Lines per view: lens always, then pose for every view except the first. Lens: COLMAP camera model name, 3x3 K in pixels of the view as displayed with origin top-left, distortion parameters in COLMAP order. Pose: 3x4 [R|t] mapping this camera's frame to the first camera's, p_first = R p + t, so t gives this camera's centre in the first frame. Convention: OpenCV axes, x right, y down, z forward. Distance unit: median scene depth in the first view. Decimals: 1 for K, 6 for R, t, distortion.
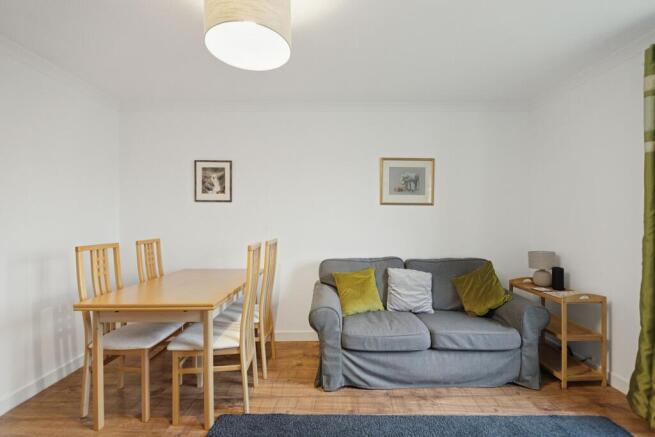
lens RADIAL K [[292.3, 0, 330.6], [0, 292.3, 218.0], [0, 0, 1]] dist [0.013692, -0.002457]
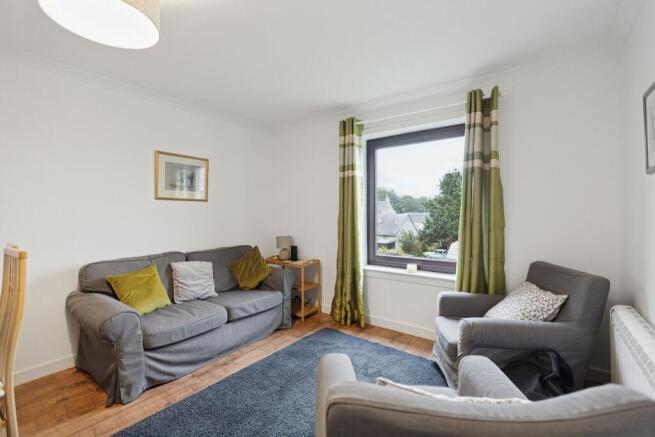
lens RADIAL K [[292.3, 0, 329.8], [0, 292.3, 213.9], [0, 0, 1]] dist [0.013692, -0.002457]
pose [[0.612712, -0.005492, 0.790287, -0.294096], [0.002952, 0.999985, 0.004661, 0.000535], [-0.790301, -0.000523, 0.612719, -0.049594]]
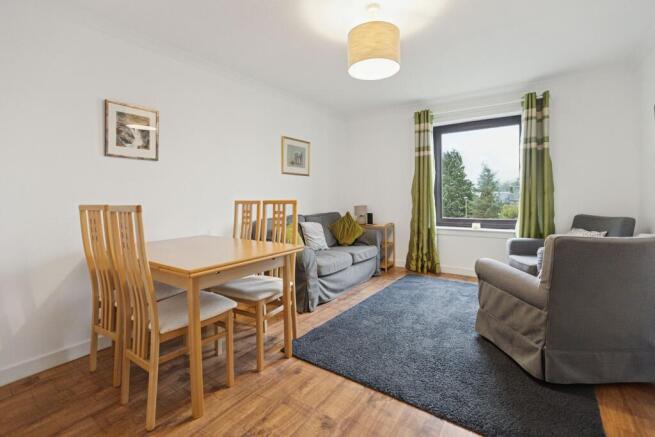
lens RADIAL K [[292.3, 0, 338.7], [0, 292.3, 195.5], [0, 0, 1]] dist [0.013692, -0.002457]
pose [[0.576470, -0.007871, 0.817081, -0.854750], [0.011477, 0.999933, 0.001535, 0.057240], [-0.817038, 0.008493, 0.576521, 0.118264]]
